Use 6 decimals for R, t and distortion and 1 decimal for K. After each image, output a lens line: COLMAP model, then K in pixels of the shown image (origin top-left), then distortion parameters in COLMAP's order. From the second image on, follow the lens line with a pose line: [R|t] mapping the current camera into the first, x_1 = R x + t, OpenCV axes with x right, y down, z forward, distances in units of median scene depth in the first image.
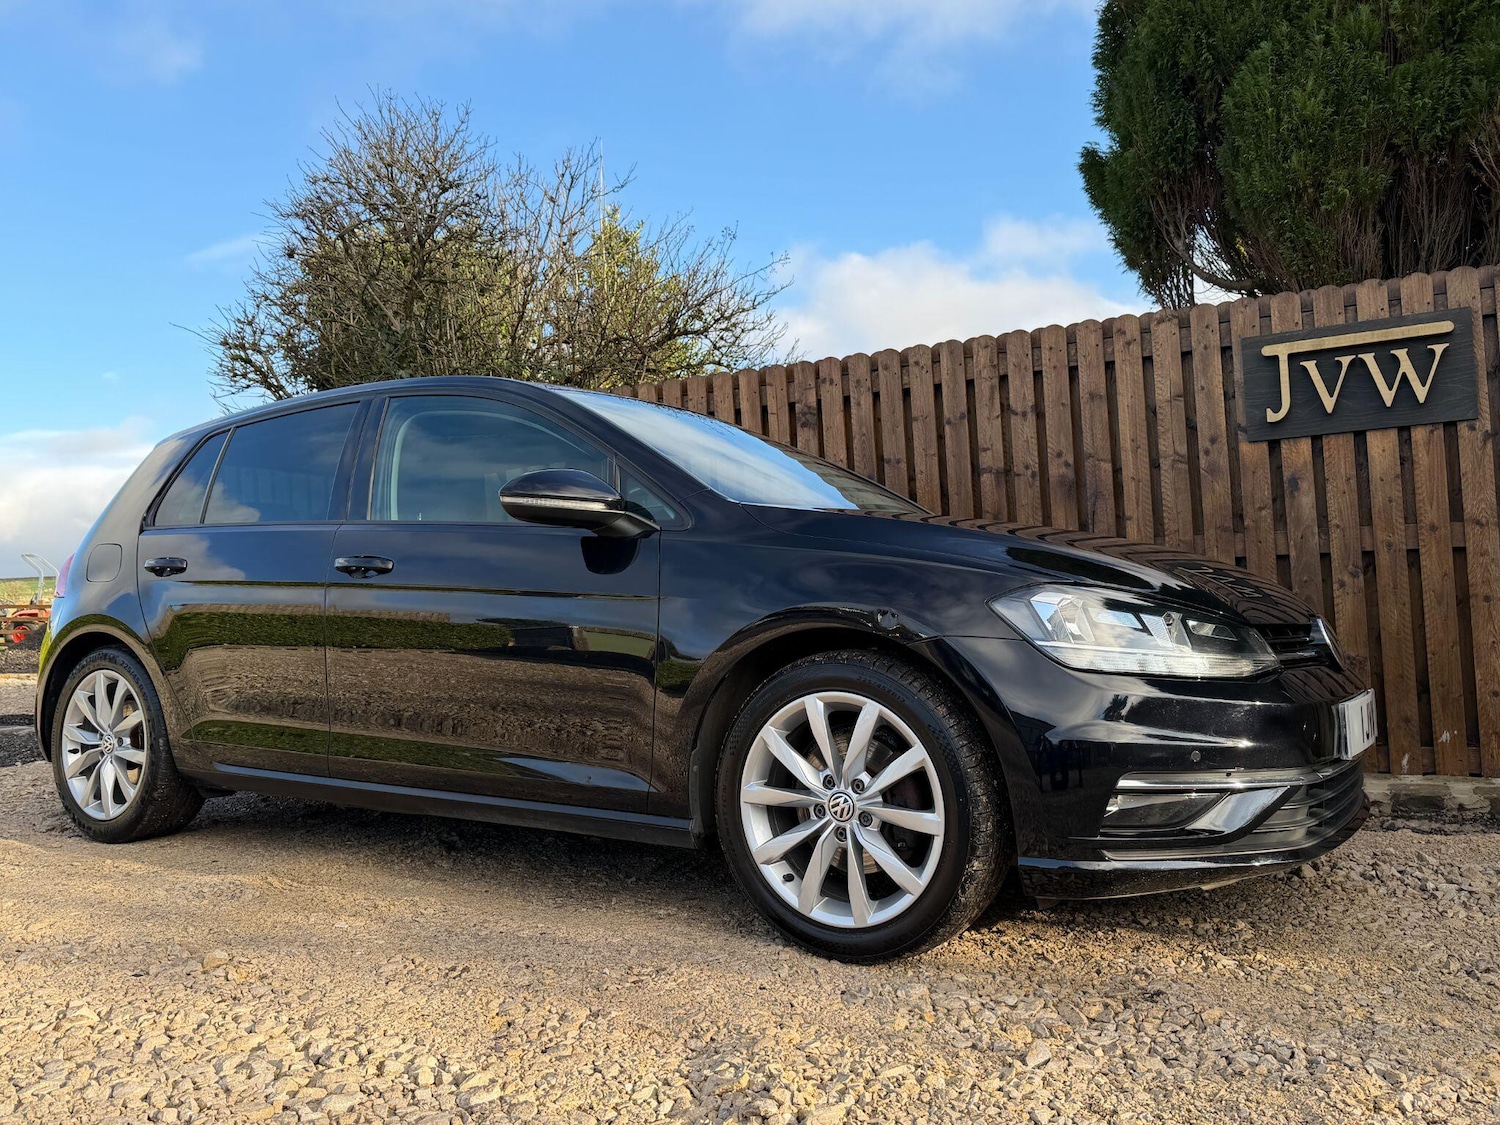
lens RADIAL K [[1220.6, 0, 735.6], [0, 1220.6, 576.4], [0, 0, 1]] dist [0.070711, -0.107880]
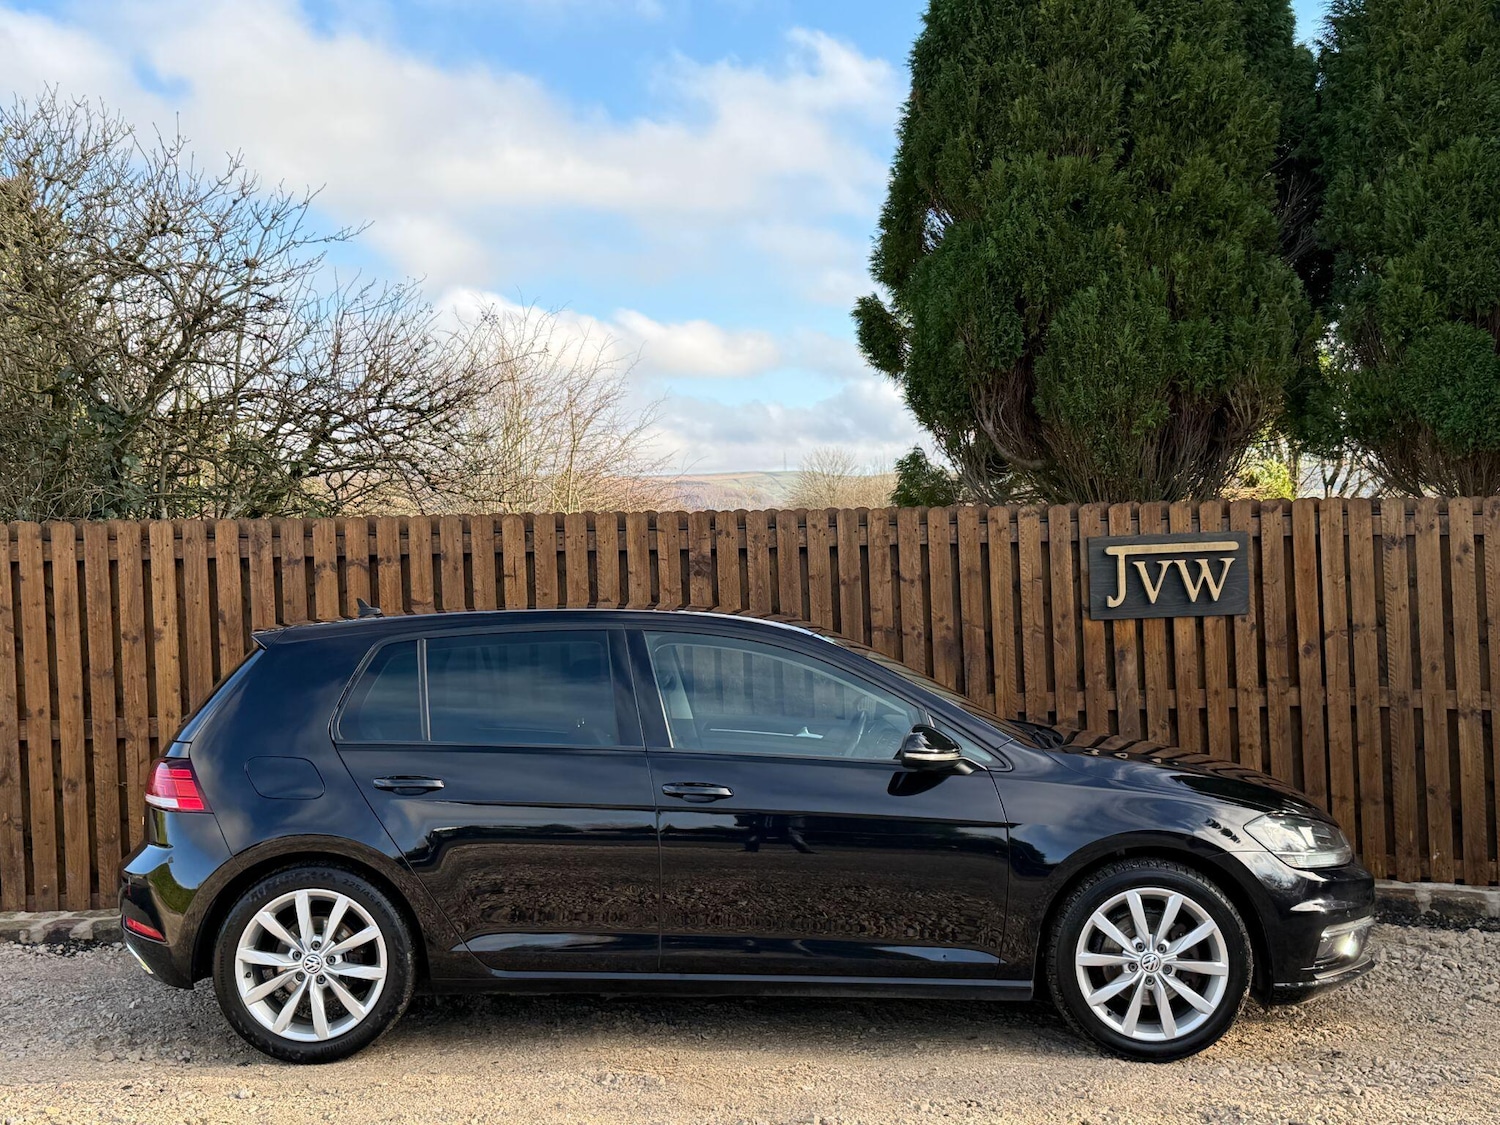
lens RADIAL K [[1754.3, 0, 749.5], [0, 1754.3, 574.9], [0, 0, 1]] dist [0.129328, 0.000000]
pose [[0.844393, 0.009540, 0.535640, -0.864103], [-0.020386, 0.999689, 0.014333, -0.179100], [-0.535337, -0.023022, 0.844325, -0.334203]]
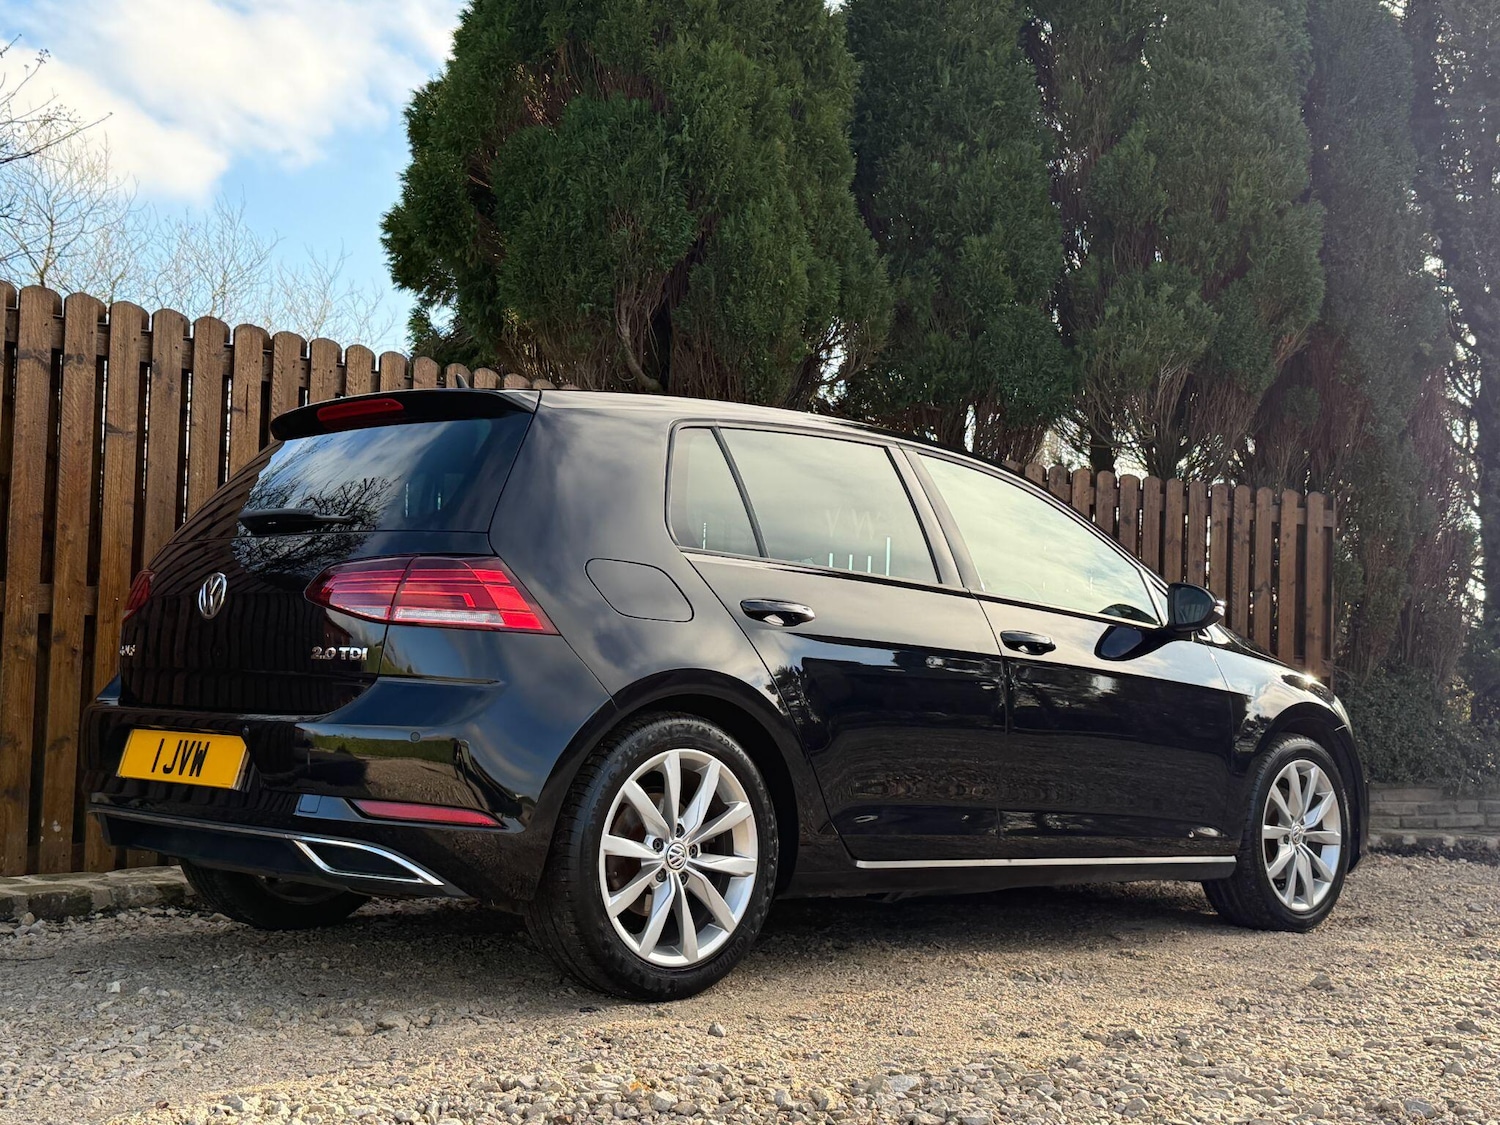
lens RADIAL K [[1863.0, 0, 749.3], [0, 1863.0, 589.2], [0, 0, 1]] dist [0.140331, 0.000000]
pose [[0.218248, 0.077232, 0.972832, -1.353416], [-0.069900, 0.995540, -0.063354, 0.045133], [-0.973387, -0.054174, 0.222673, 0.656016]]
